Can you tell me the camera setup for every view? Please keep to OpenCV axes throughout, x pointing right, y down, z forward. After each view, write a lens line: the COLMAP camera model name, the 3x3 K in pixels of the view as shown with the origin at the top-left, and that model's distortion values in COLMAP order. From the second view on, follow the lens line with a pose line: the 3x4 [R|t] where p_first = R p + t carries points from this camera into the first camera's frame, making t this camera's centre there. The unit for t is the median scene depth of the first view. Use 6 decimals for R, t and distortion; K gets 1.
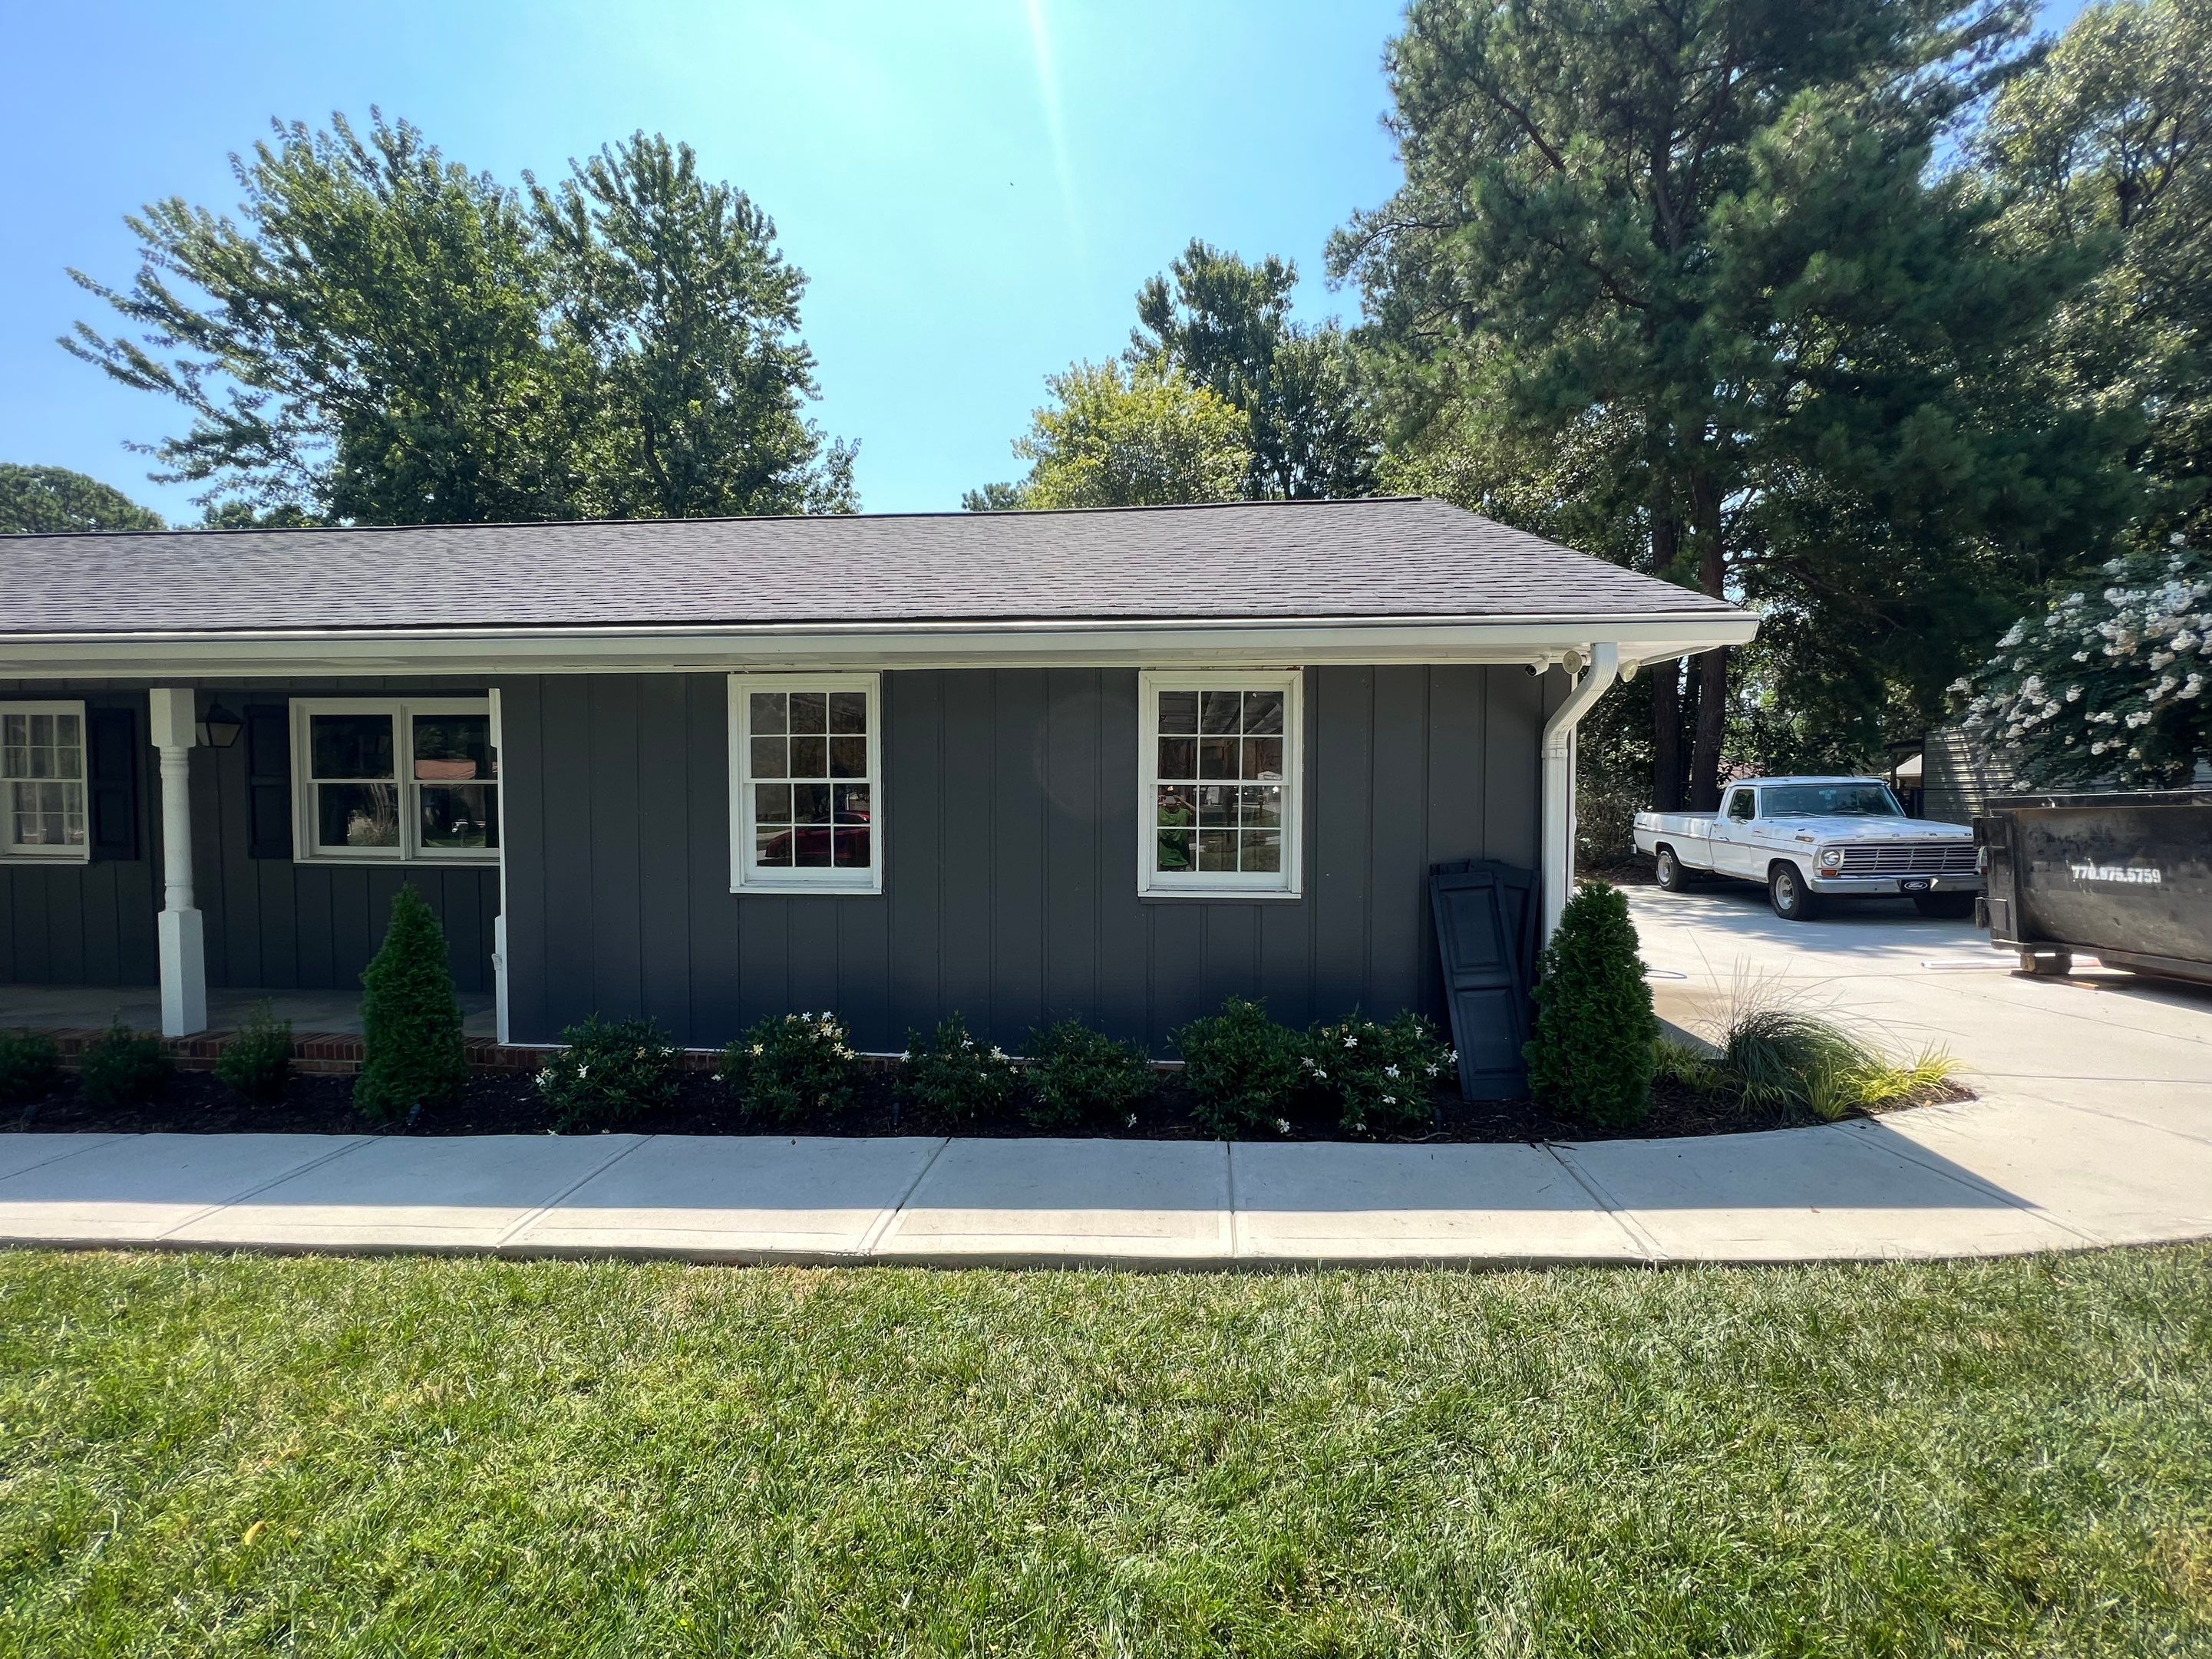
lens RADIAL K [[883.2, 0, 1115.8], [0, 883.2, 828.3], [0, 0, 1]] dist [0.000514, 0.000063]
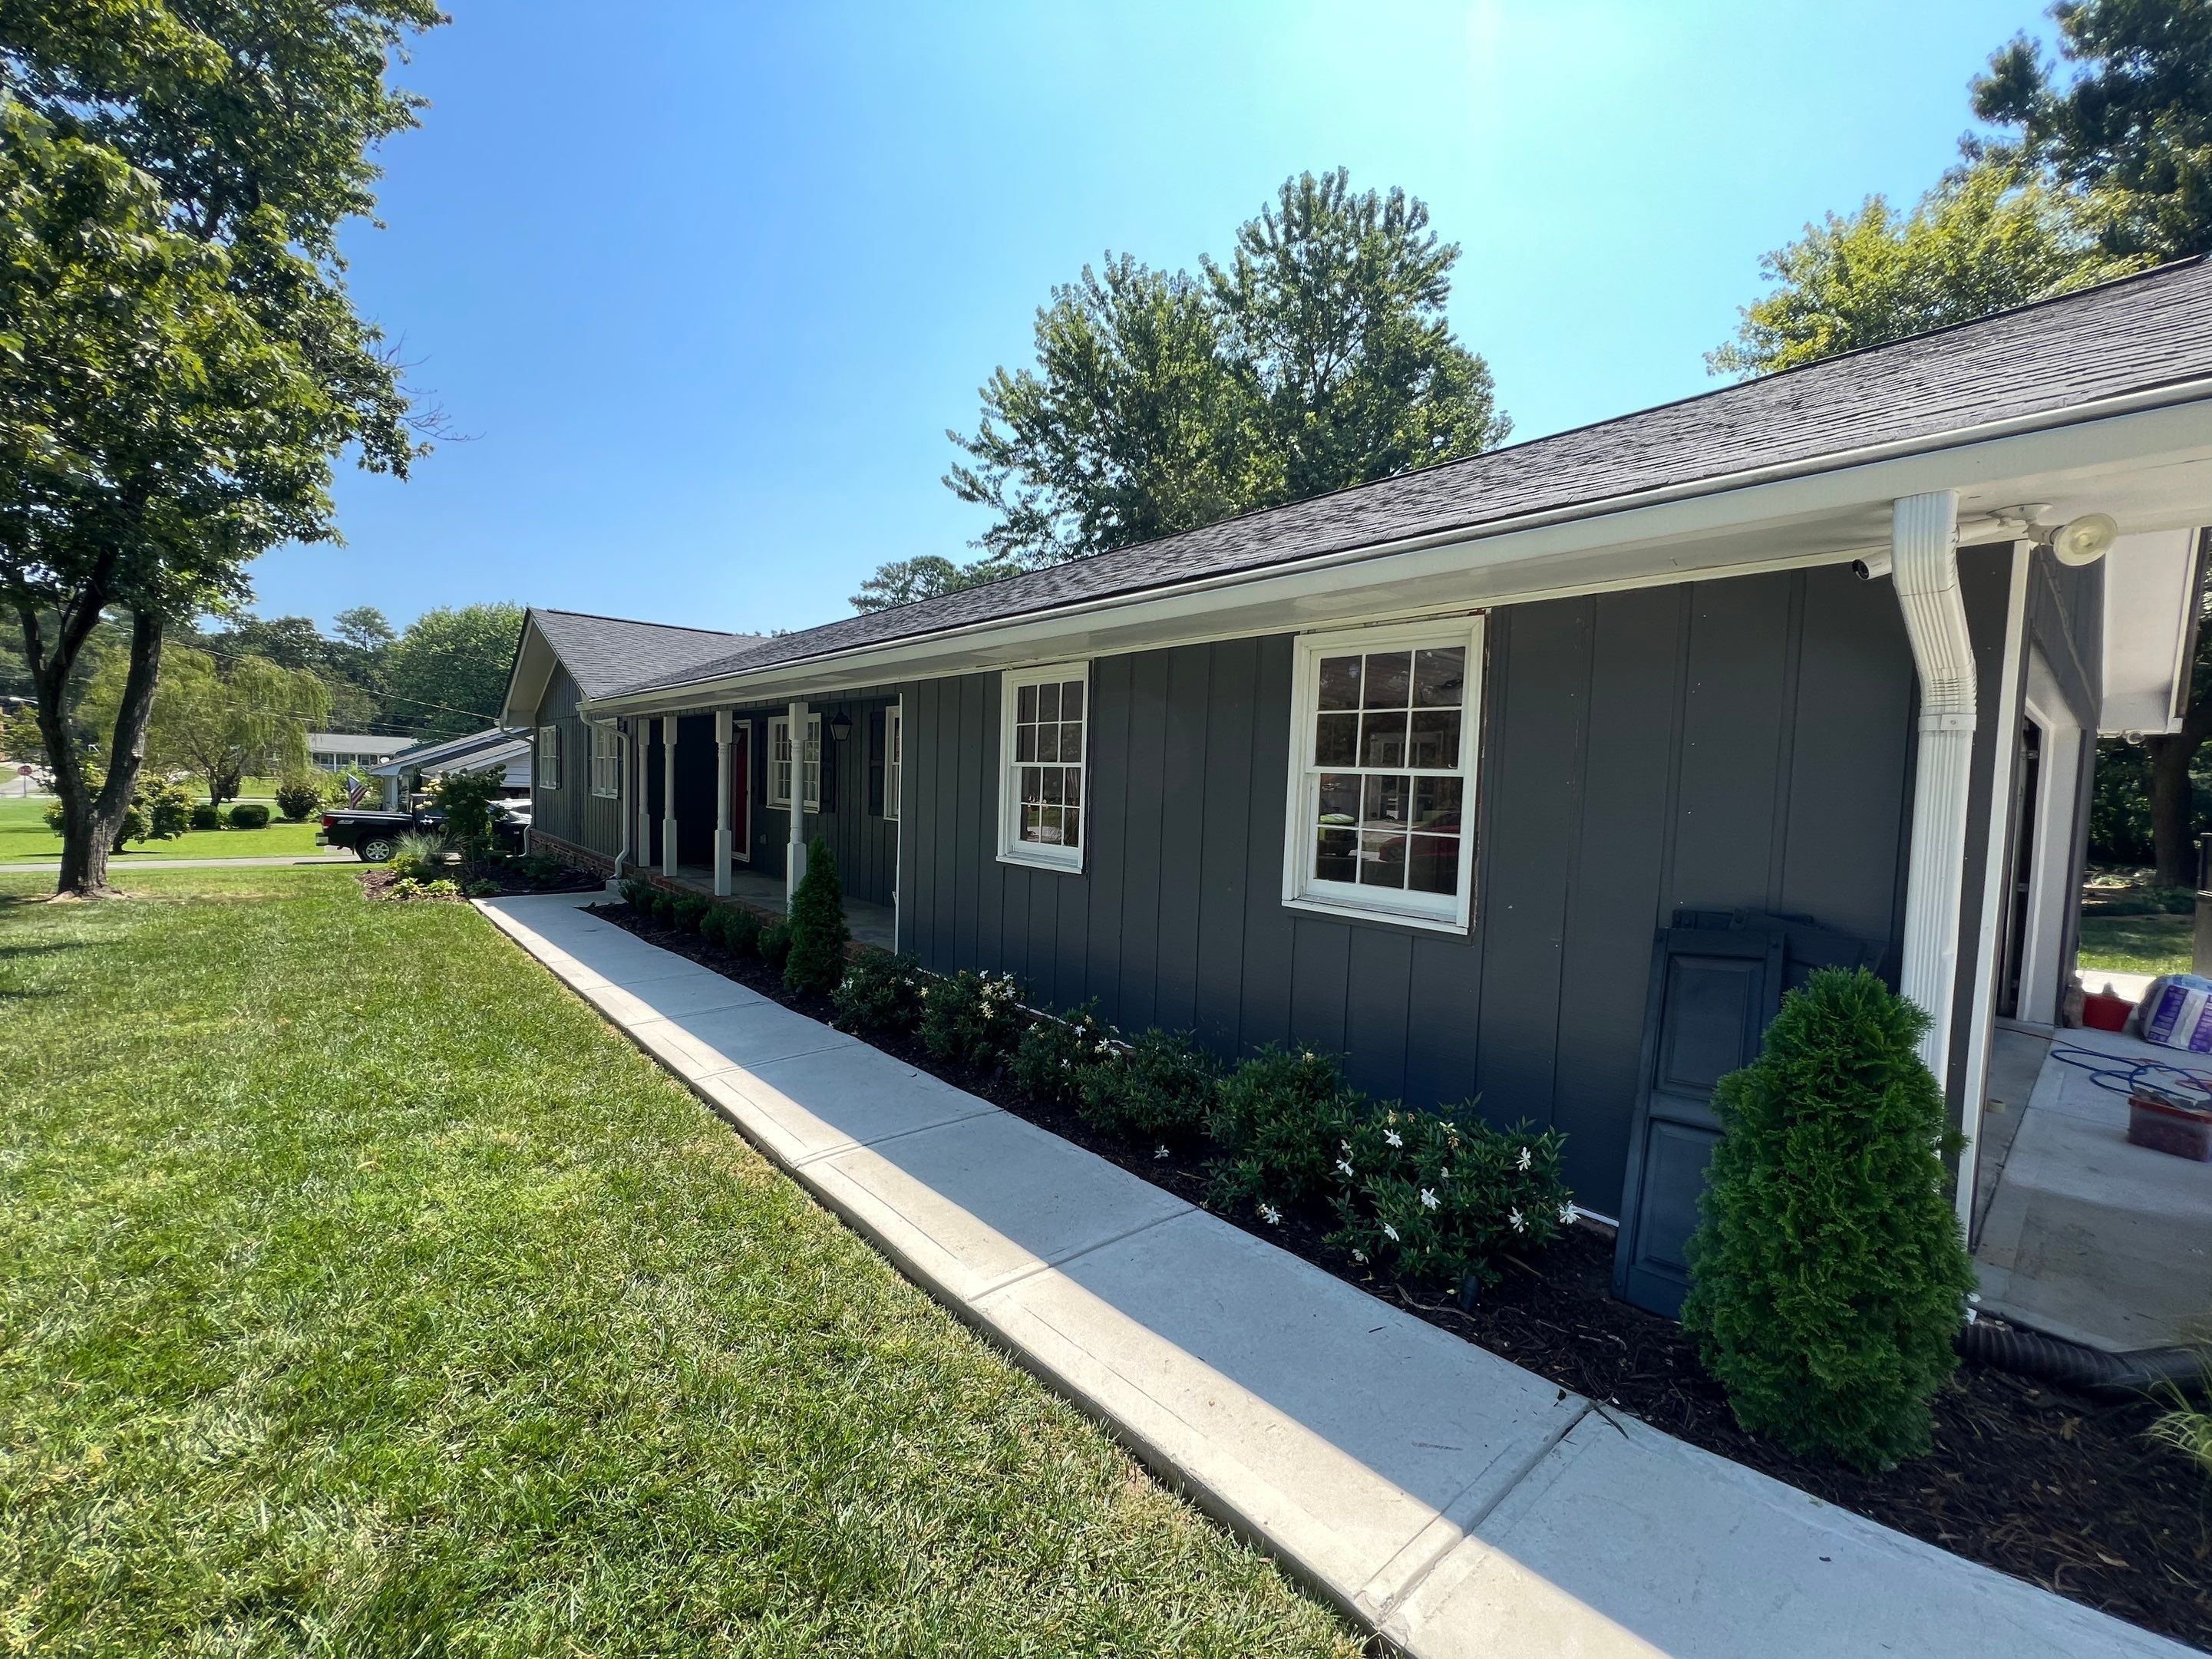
lens RADIAL K [[890.9, 0, 1099.3], [0, 890.9, 825.5], [0, 0, 1]] dist [-0.001563, 0.000208]
pose [[0.711957, 0.058012, -0.699822, 0.125108], [-0.055518, 0.998112, 0.026258, -0.002906], [0.700025, 0.020158, 0.713834, 0.069095]]
